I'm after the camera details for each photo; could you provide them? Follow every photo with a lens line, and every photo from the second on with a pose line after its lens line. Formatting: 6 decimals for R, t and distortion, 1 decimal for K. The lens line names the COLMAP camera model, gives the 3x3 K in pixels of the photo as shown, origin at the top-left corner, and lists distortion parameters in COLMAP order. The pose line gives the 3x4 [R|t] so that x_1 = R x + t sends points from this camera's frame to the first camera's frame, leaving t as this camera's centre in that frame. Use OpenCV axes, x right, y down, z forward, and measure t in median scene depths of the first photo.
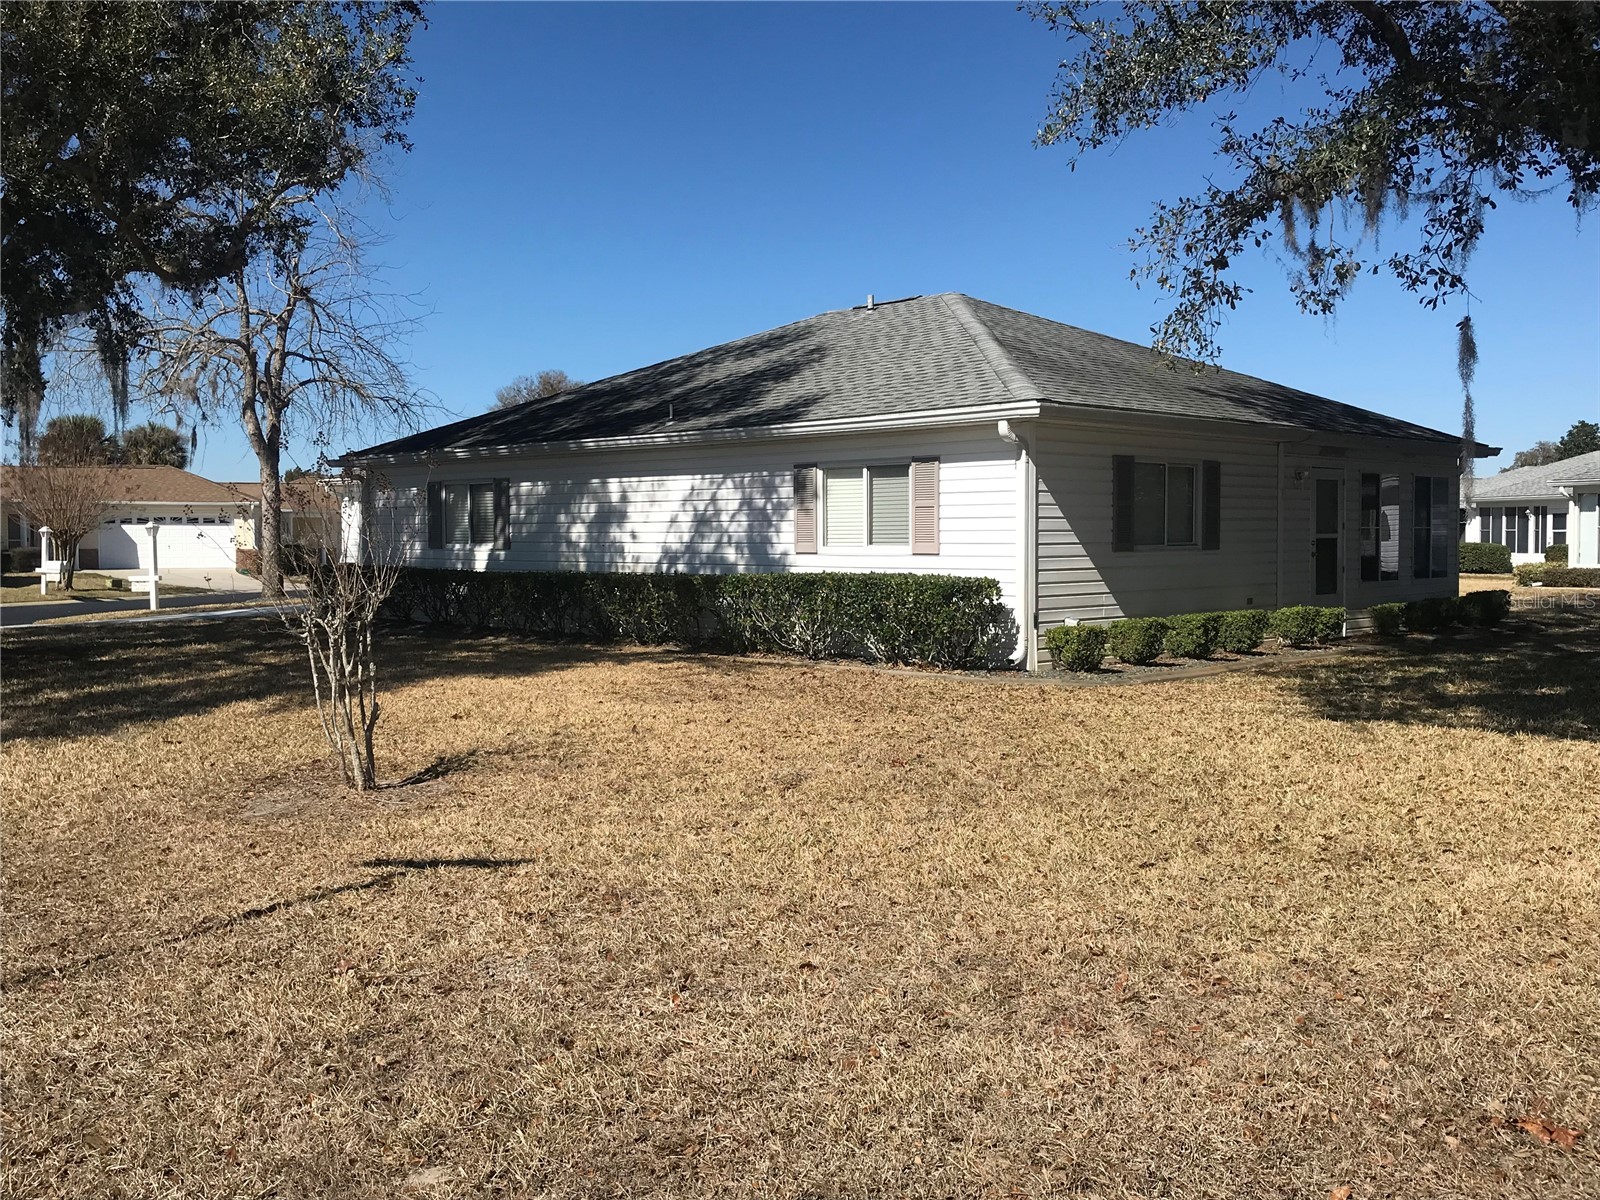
lens RADIAL K [[1471.0, 0, 800.0], [0, 1471.0, 600.0], [0, 0, 1]] dist [0.197431, -0.427218]
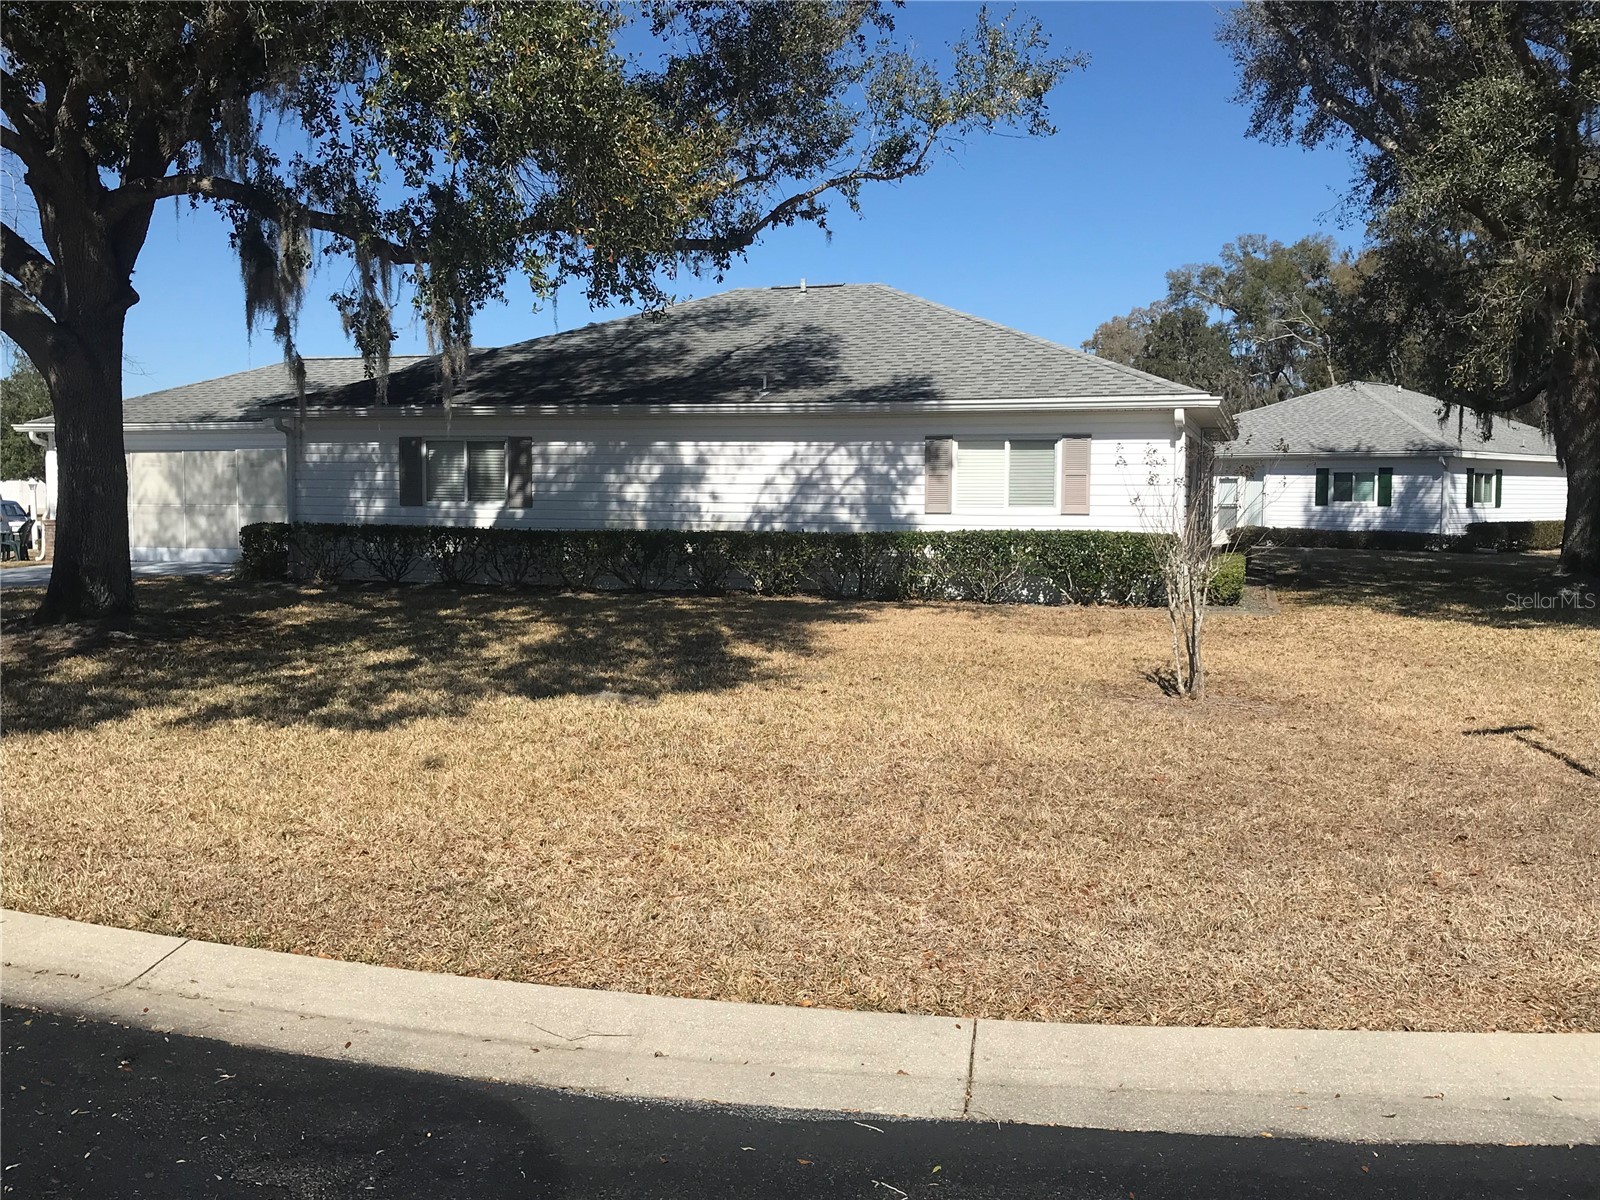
lens RADIAL K [[1471.0, 0, 800.0], [0, 1471.0, 600.0], [0, 0, 1]] dist [0.197431, -0.427218]
pose [[0.891698, -0.020224, 0.452178, -0.562584], [0.008225, 0.999560, 0.028487, 0.001950], [-0.452556, -0.021683, 0.891472, 0.014456]]
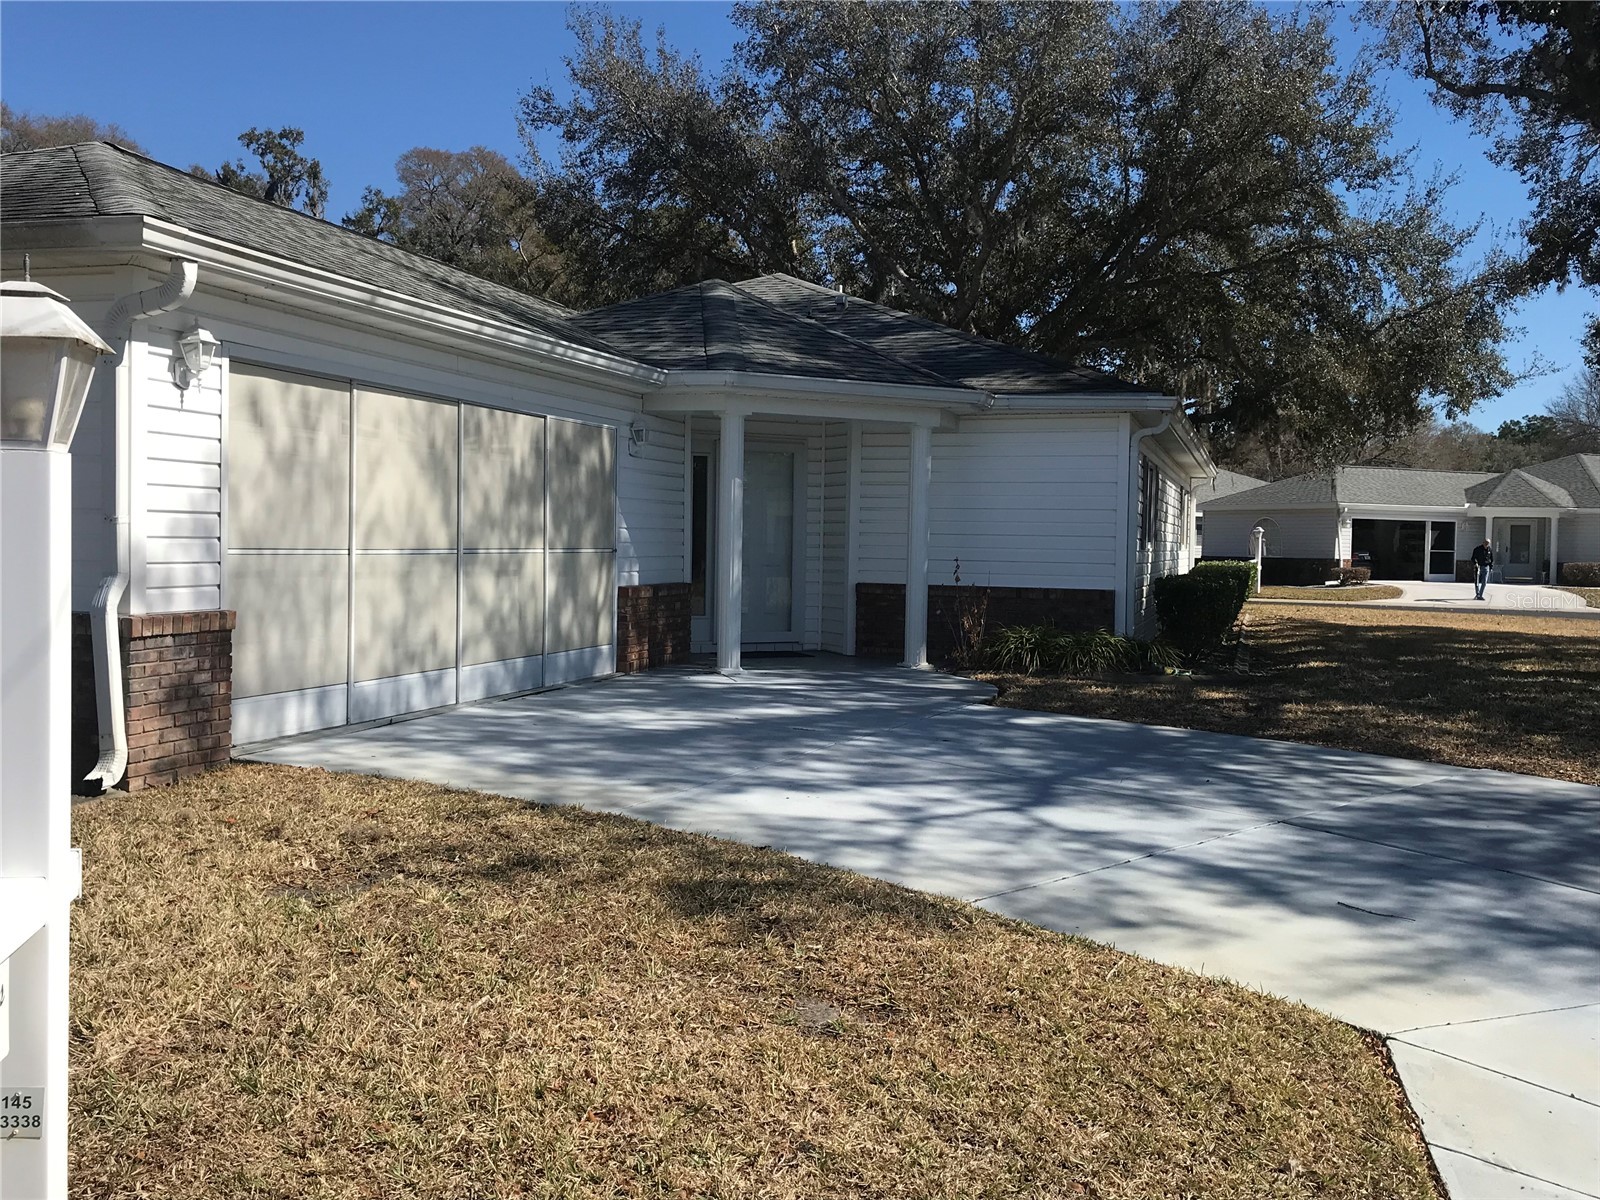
lens RADIAL K [[1443.8, 0, 800.0], [0, 1443.8, 600.0], [0, 0, 1]] dist [0.194674, -0.490500]
pose [[-0.475188, -0.042848, 0.878841, -0.971138], [0.018517, 0.998105, 0.058675, -0.066061], [-0.879690, 0.044155, -0.473494, 1.815308]]
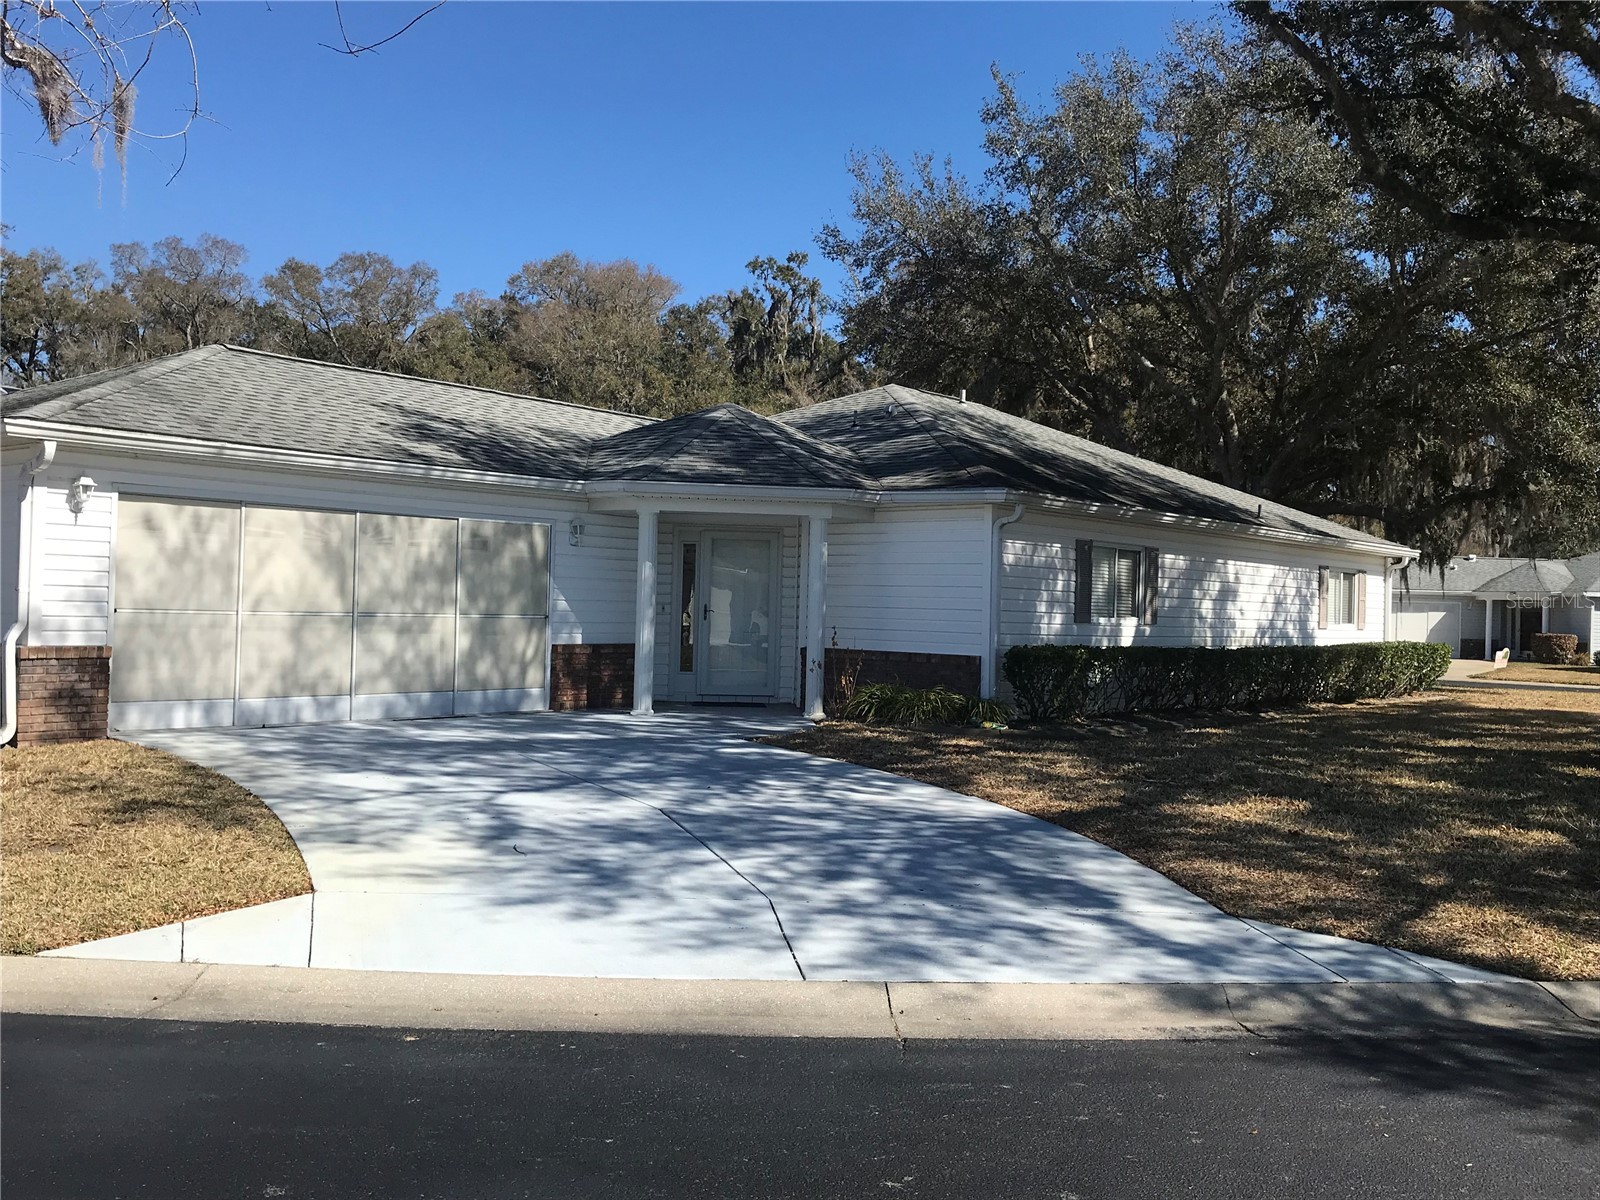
lens RADIAL K [[1471.0, 0, 800.0], [0, 1471.0, 600.0], [0, 0, 1]] dist [0.197431, -0.427218]
pose [[-0.111548, 0.008669, 0.993721, -1.258800], [0.016581, 0.999839, -0.006861, -0.052994], [-0.993621, 0.015711, -0.111674, 1.517486]]
